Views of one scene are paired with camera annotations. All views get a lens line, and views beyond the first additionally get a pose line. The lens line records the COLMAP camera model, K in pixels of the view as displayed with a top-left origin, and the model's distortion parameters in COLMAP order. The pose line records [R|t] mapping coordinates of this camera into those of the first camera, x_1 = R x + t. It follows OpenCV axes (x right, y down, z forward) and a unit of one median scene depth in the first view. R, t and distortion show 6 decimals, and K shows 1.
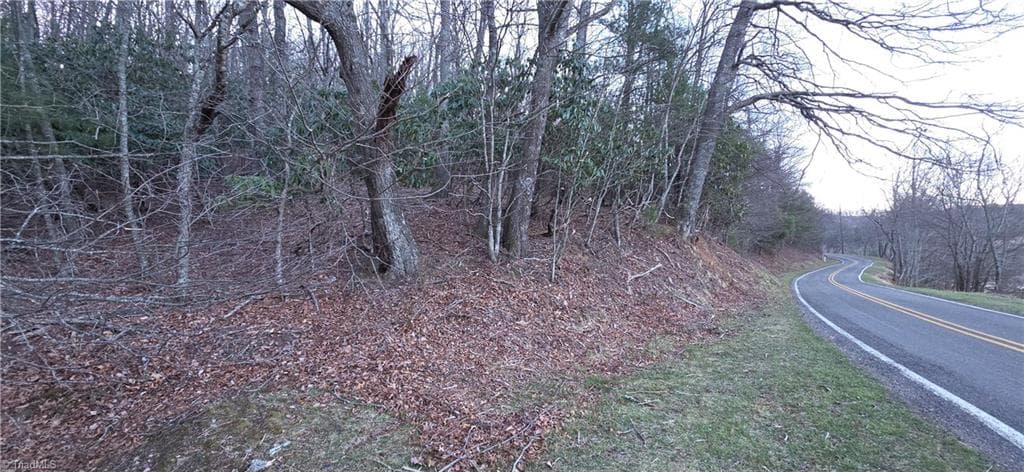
lens RADIAL K [[399.2, 0, 512.0], [0, 399.2, 236.0], [0, 0, 1]] dist [0.002694, -0.006007]
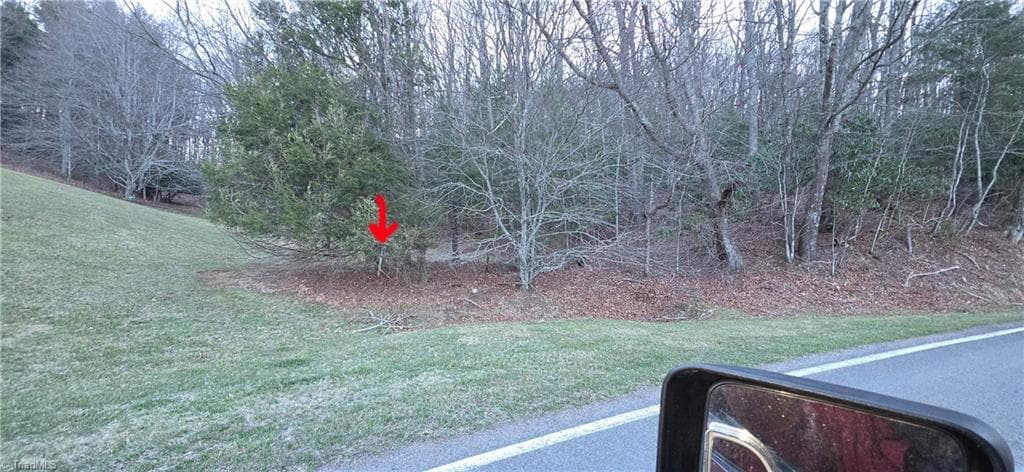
lens RADIAL K [[399.2, 0, 512.0], [0, 399.2, 236.0], [0, 0, 1]] dist [0.002694, -0.006007]
pose [[0.753991, -0.027534, -0.656307, 0.188544], [0.033845, 0.999422, -0.003047, -0.091080], [0.656012, -0.019915, 0.754488, -1.133749]]
